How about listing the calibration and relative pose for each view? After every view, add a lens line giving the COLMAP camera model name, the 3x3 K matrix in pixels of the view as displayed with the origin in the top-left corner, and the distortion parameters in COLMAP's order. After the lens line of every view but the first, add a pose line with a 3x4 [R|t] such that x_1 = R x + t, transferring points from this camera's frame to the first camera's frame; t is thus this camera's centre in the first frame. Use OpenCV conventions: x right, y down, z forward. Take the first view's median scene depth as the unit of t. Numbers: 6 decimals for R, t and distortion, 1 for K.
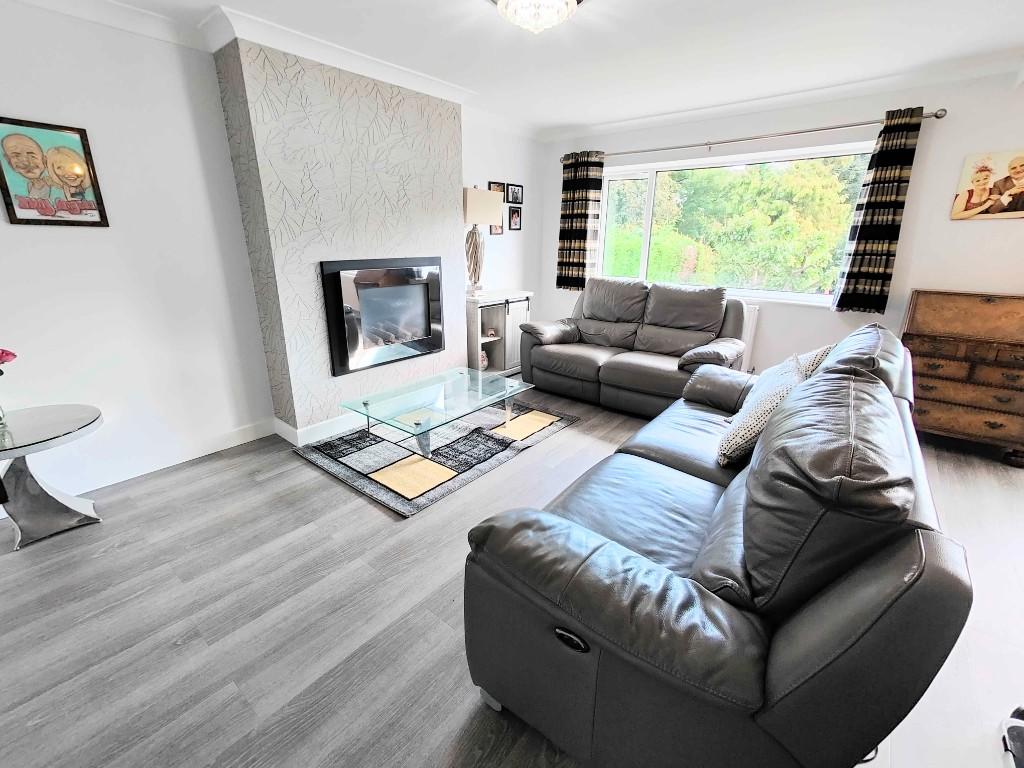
lens RADIAL K [[452.0, 0, 510.6], [0, 452.0, 383.9], [0, 0, 1]] dist [0.004557, 0.001533]
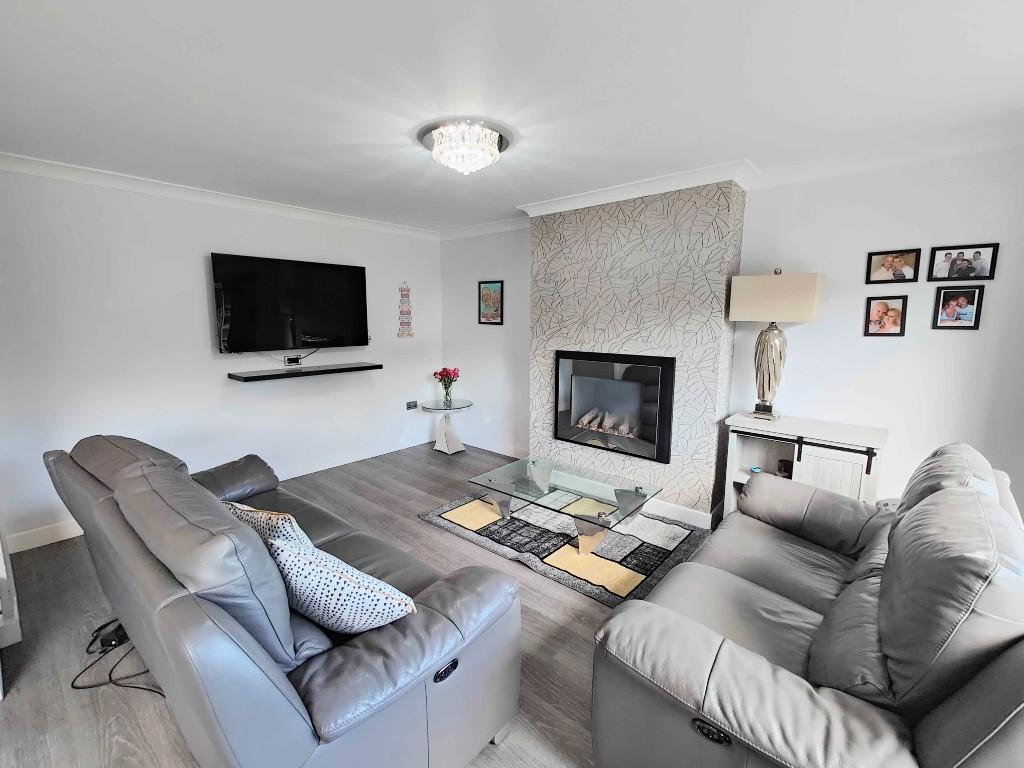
lens RADIAL K [[452.0, 0, 512.8], [0, 452.0, 384.2], [0, 0, 1]] dist [0.004557, 0.001533]
pose [[-0.027979, 0.145926, -0.988900, 0.864052], [-0.313060, 0.938240, 0.147308, -0.316375], [0.949321, 0.313707, 0.019432, 0.841549]]
